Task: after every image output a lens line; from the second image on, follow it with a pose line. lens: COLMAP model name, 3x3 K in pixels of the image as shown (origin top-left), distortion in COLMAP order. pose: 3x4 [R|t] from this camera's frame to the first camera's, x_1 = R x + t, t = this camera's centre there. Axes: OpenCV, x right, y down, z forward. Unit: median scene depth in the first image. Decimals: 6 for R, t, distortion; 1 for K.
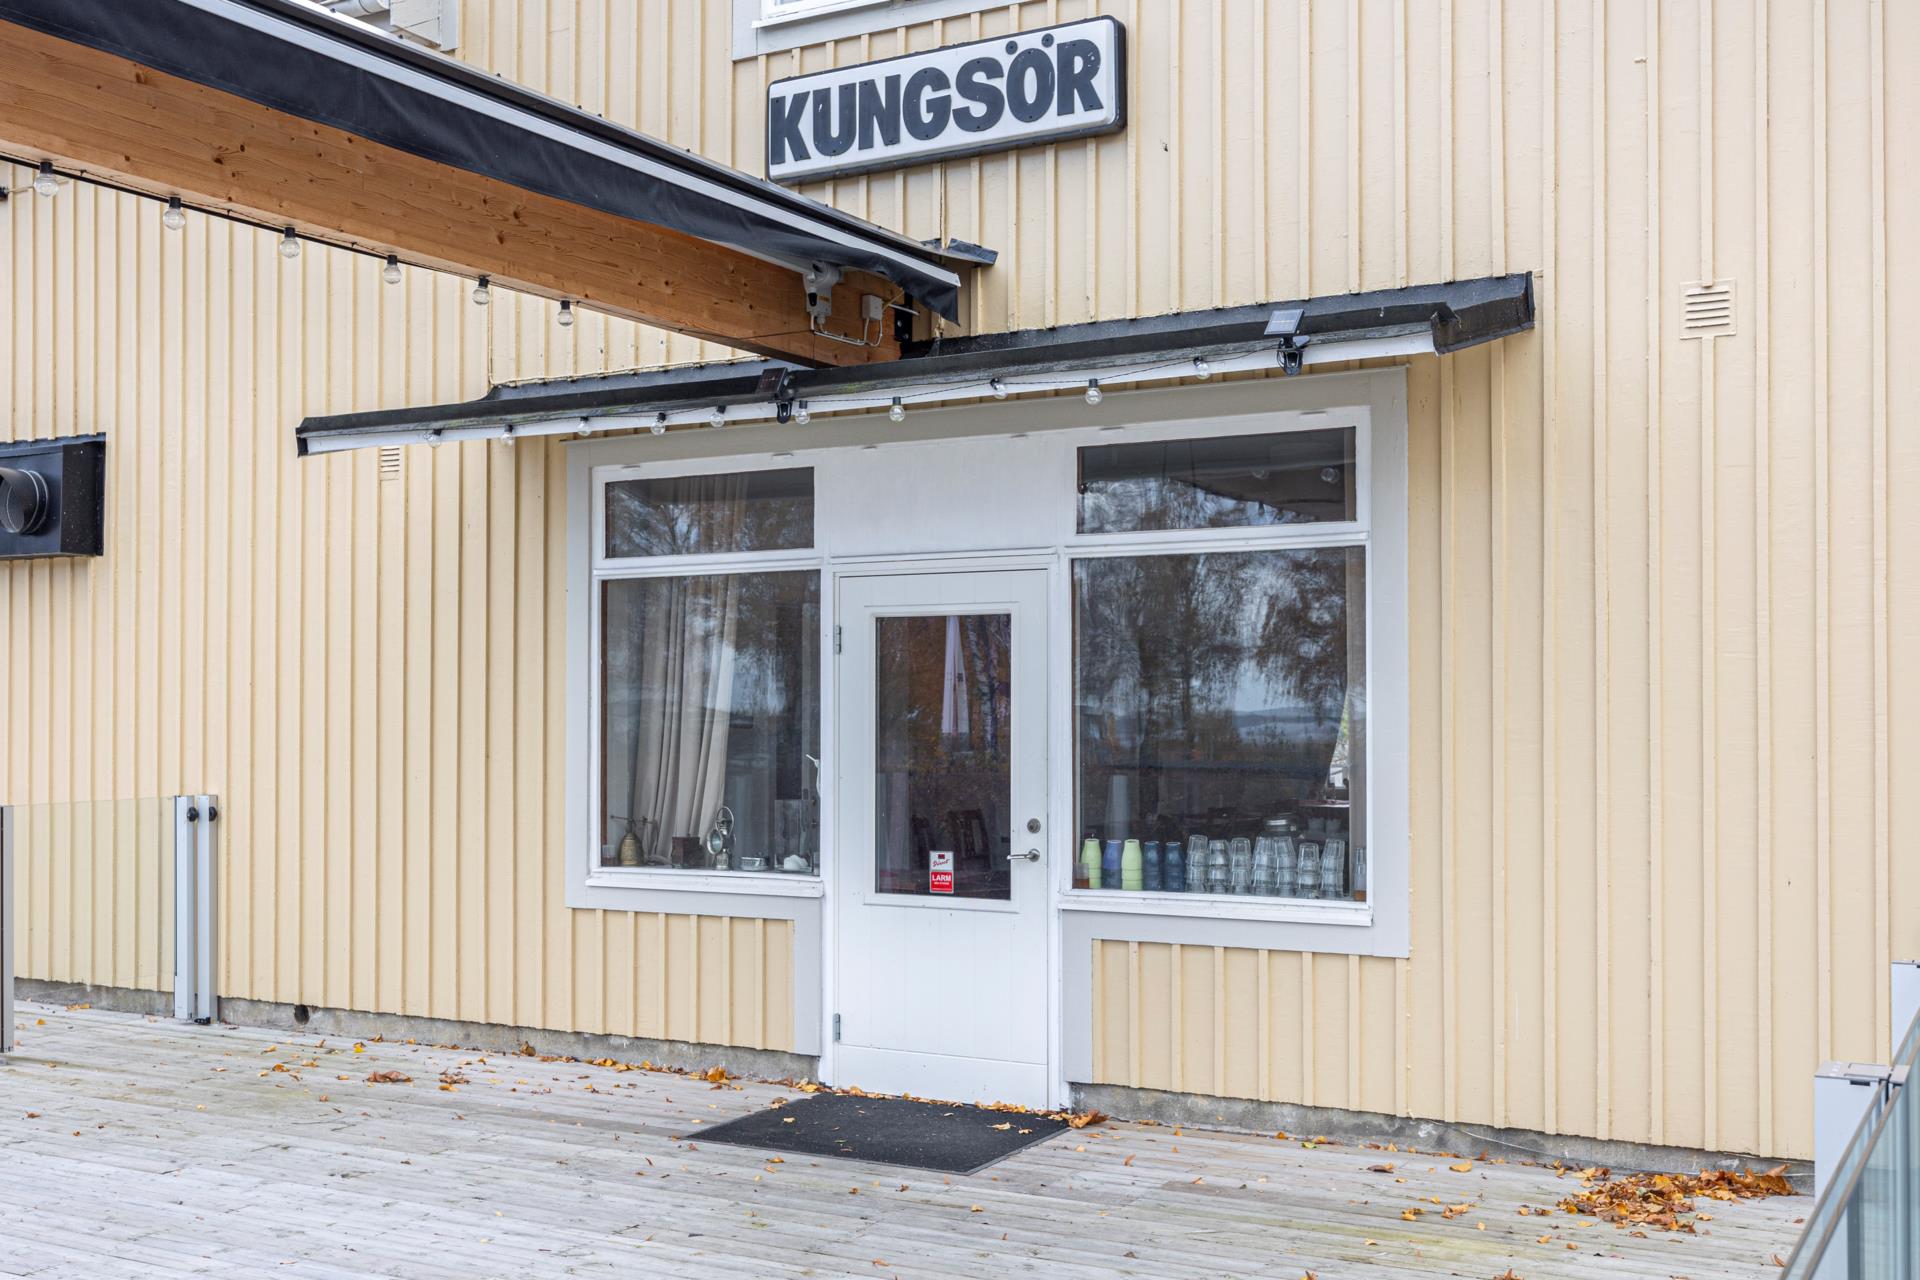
lens RADIAL K [[1985.0, 0, 965.0], [0, 1985.0, 685.4], [0, 0, 1]] dist [-0.006613, -0.006033]
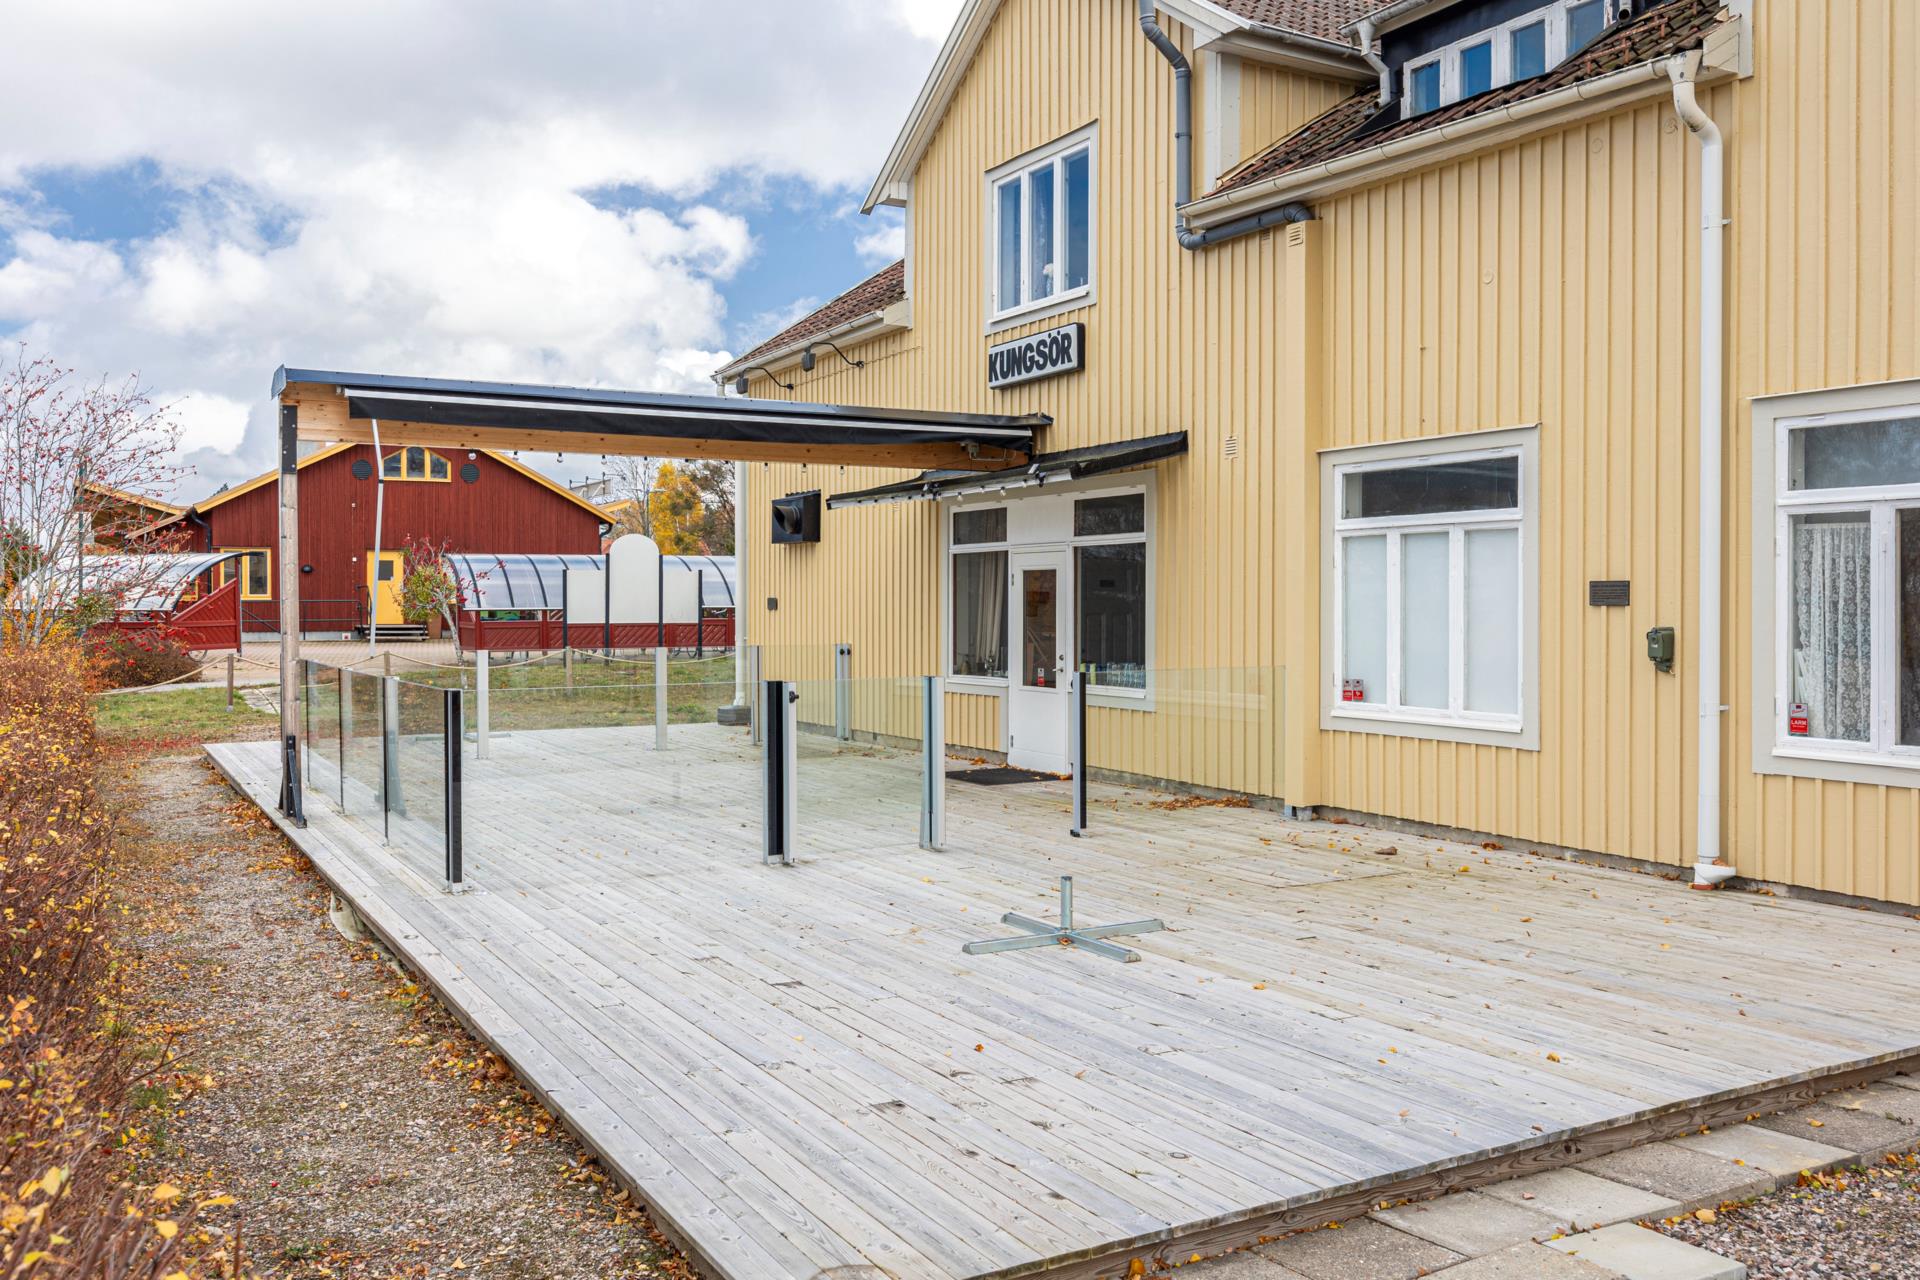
lens RADIAL K [[1564.2, 0, 956.5], [0, 1564.2, 612.9], [0, 0, 1]] dist [0.001597, -0.000015]
pose [[0.856980, 0.003425, -0.515338, 0.890666], [0.006375, 0.999831, 0.017246, -0.016678], [0.515310, -0.018065, 0.856814, -0.683931]]
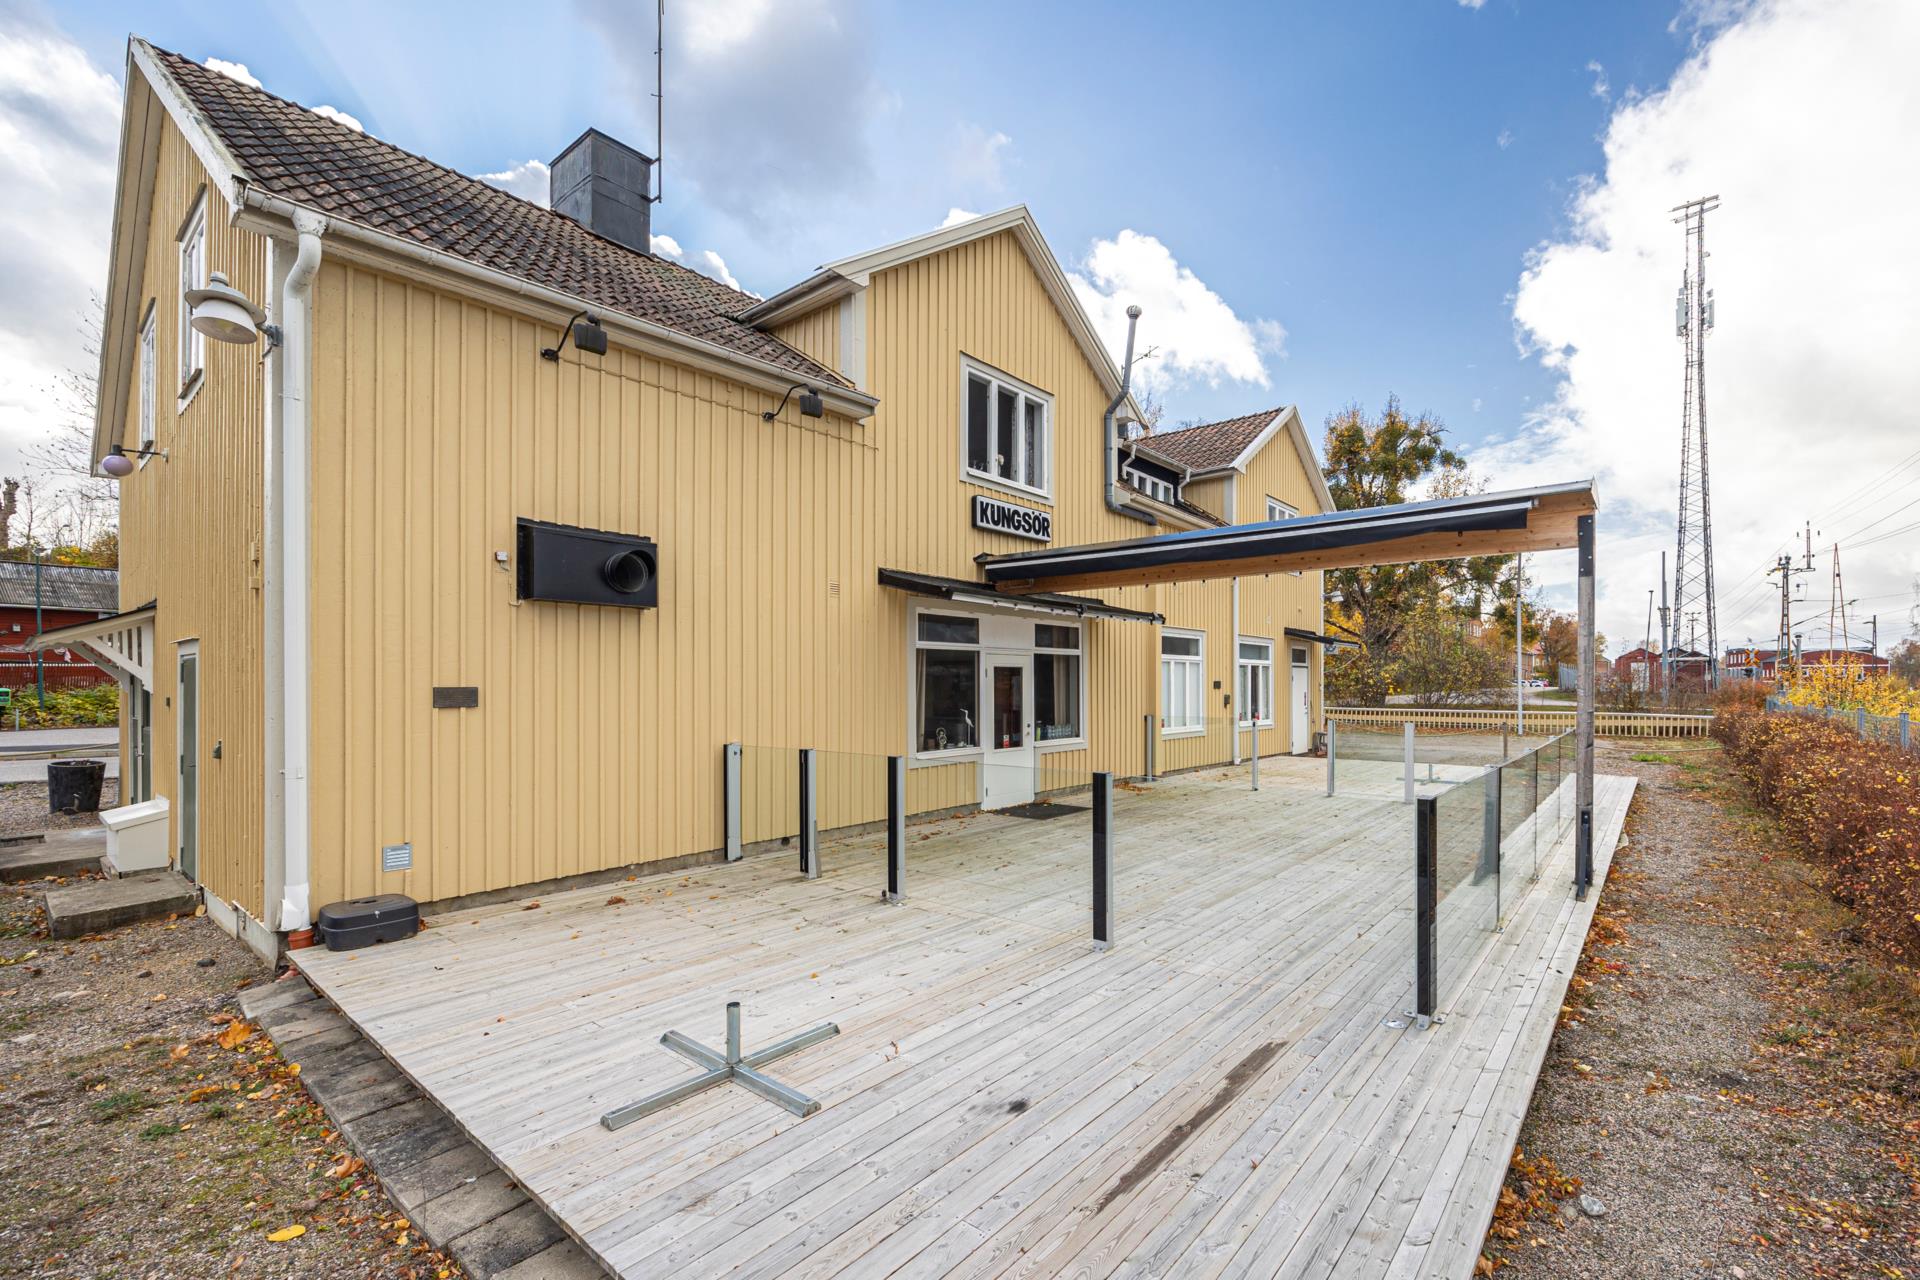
lens RADIAL K [[824.8, 0, 961.1], [0, 824.8, 683.0], [0, 0, 1]] dist [-0.000003, -0.000006]
pose [[0.198381, -0.003200, 0.980120, -1.460581], [-0.015539, 0.999859, 0.006409, -0.015416], [-0.980002, -0.016501, 0.198303, 0.805913]]
